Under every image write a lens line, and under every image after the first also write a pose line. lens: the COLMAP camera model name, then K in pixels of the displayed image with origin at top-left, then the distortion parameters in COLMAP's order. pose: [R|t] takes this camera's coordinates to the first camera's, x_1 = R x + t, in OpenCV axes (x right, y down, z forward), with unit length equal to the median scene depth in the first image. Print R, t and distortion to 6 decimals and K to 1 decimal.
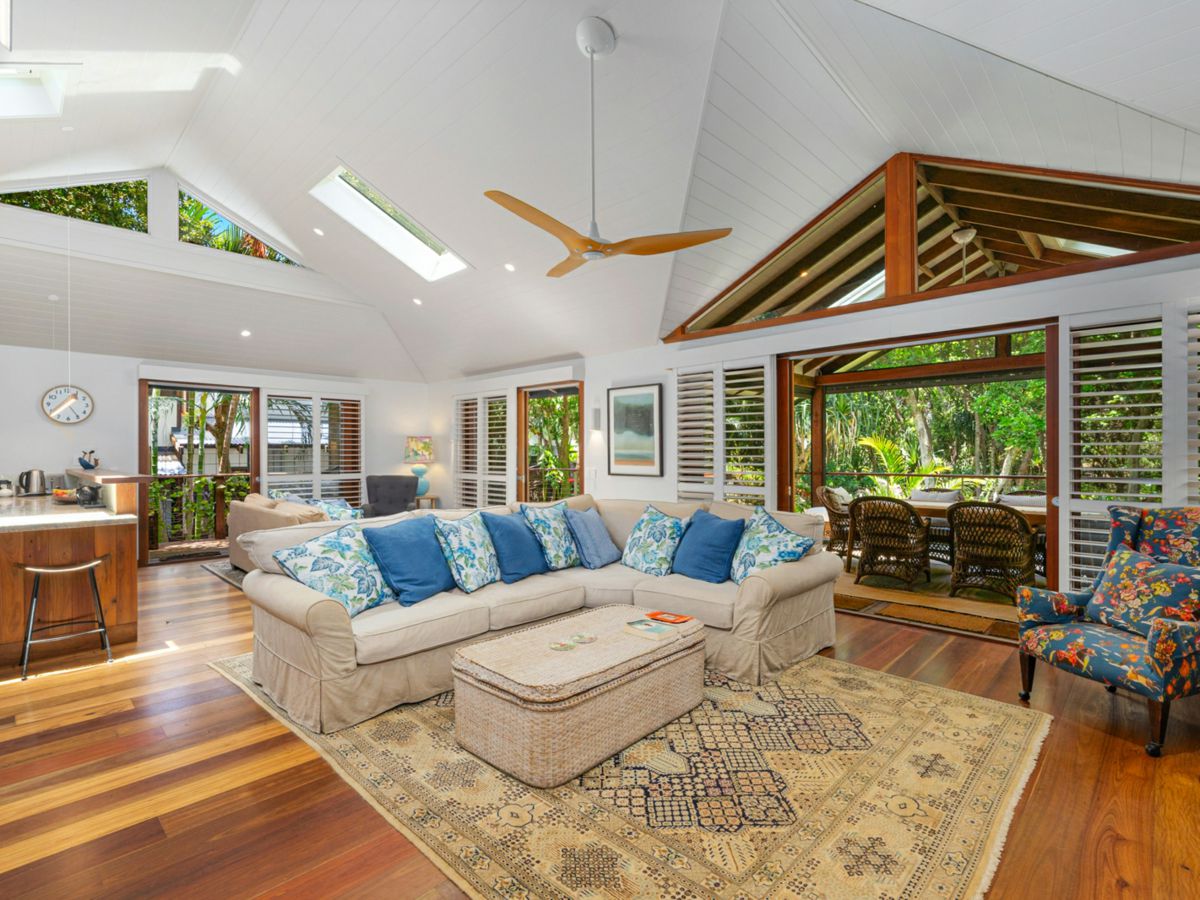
lens RADIAL K [[557.9, 0, 590.4], [0, 557.9, 453.1], [0, 0, 1]] dist [0.003949, -0.000425]
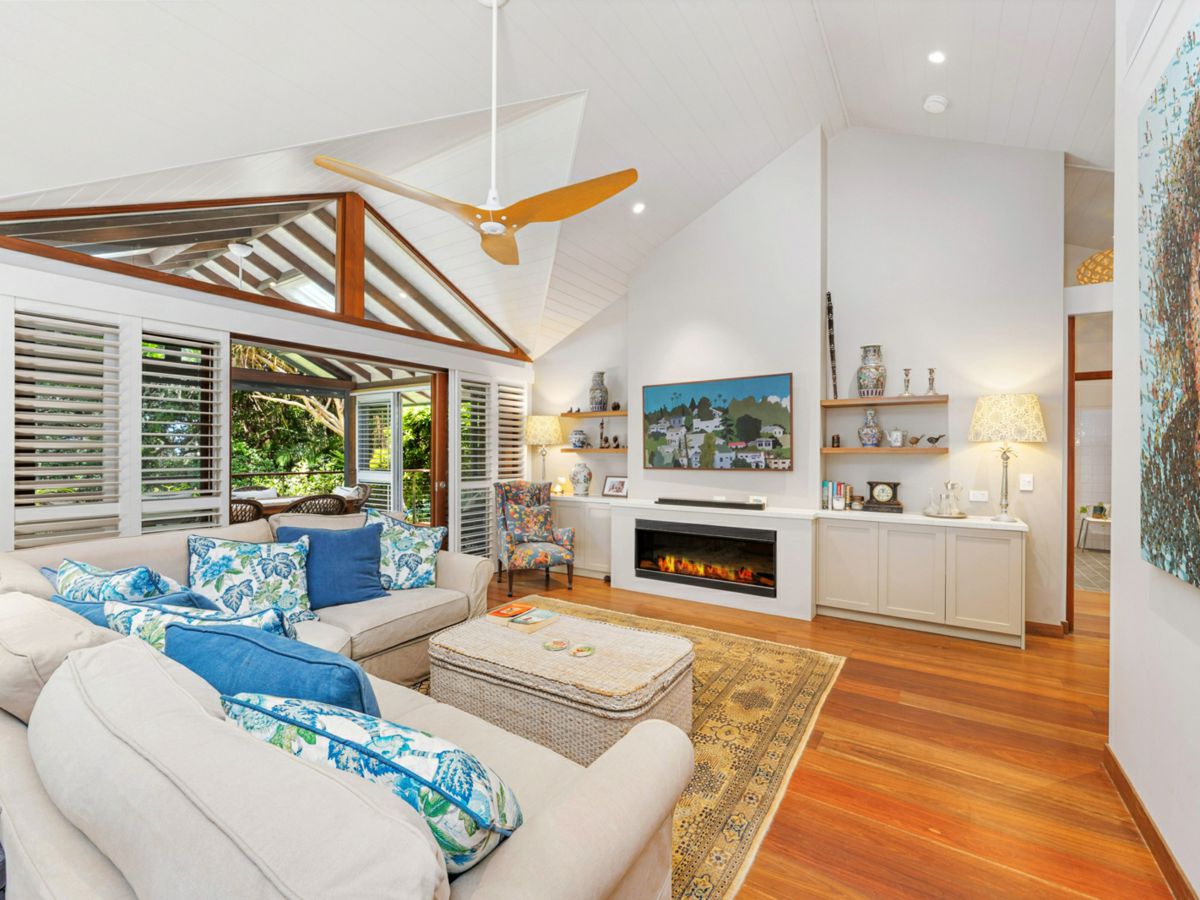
lens RADIAL K [[547.6, 0, 591.5], [0, 547.6, 453.4], [0, 0, 1]] dist [-0.000270, -0.001506]
pose [[-0.197106, 0.002082, 0.980380, -0.844266], [0.003140, 0.999994, -0.001493, 0.004541], [-0.980377, 0.002785, -0.197112, 1.003677]]
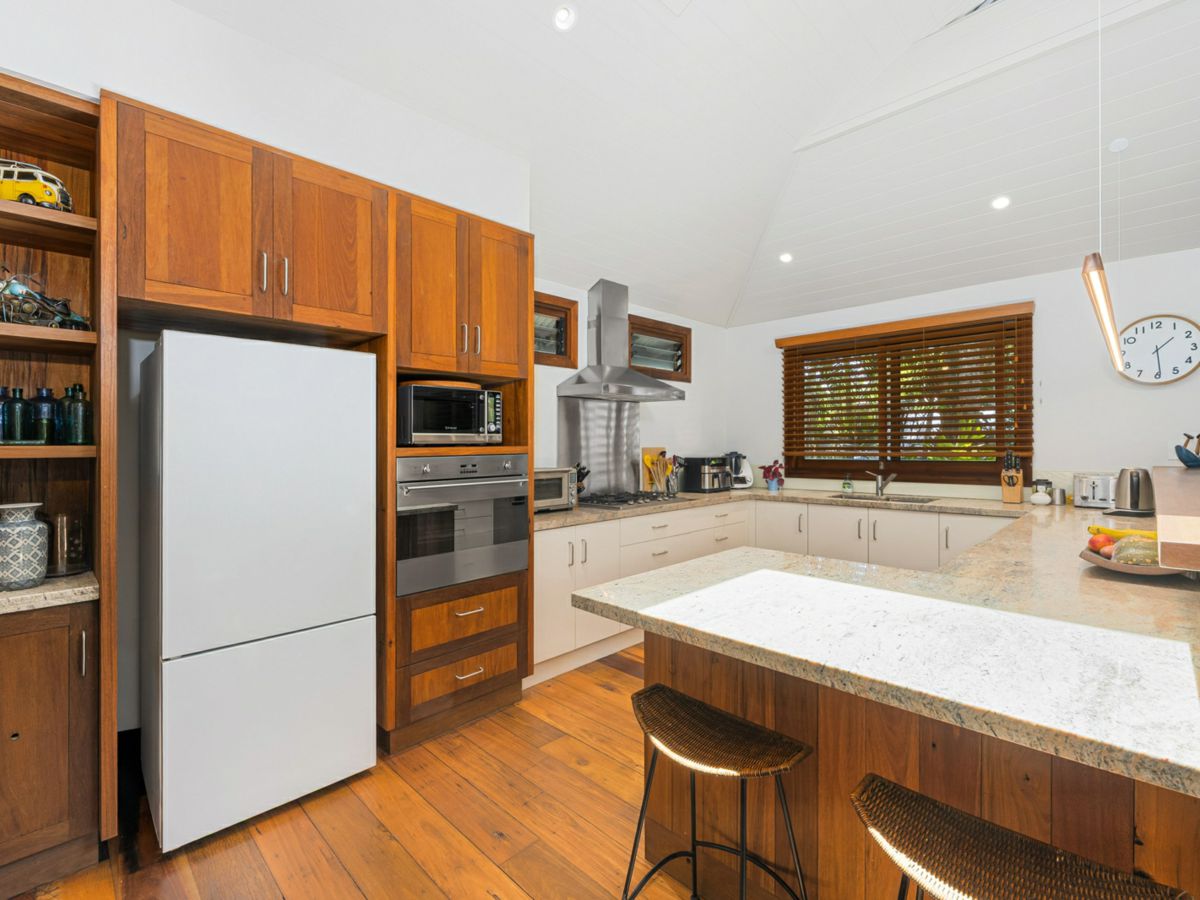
lens RADIAL K [[547.6, 0, 603.7], [0, 547.6, 455.2], [0, 0, 1]] dist [-0.000270, -0.001506]
pose [[-0.019355, 0.023831, -0.999529, -0.274438], [0.007951, 0.999688, 0.023681, 0.000112], [0.999781, -0.007489, -0.019538, 0.333609]]
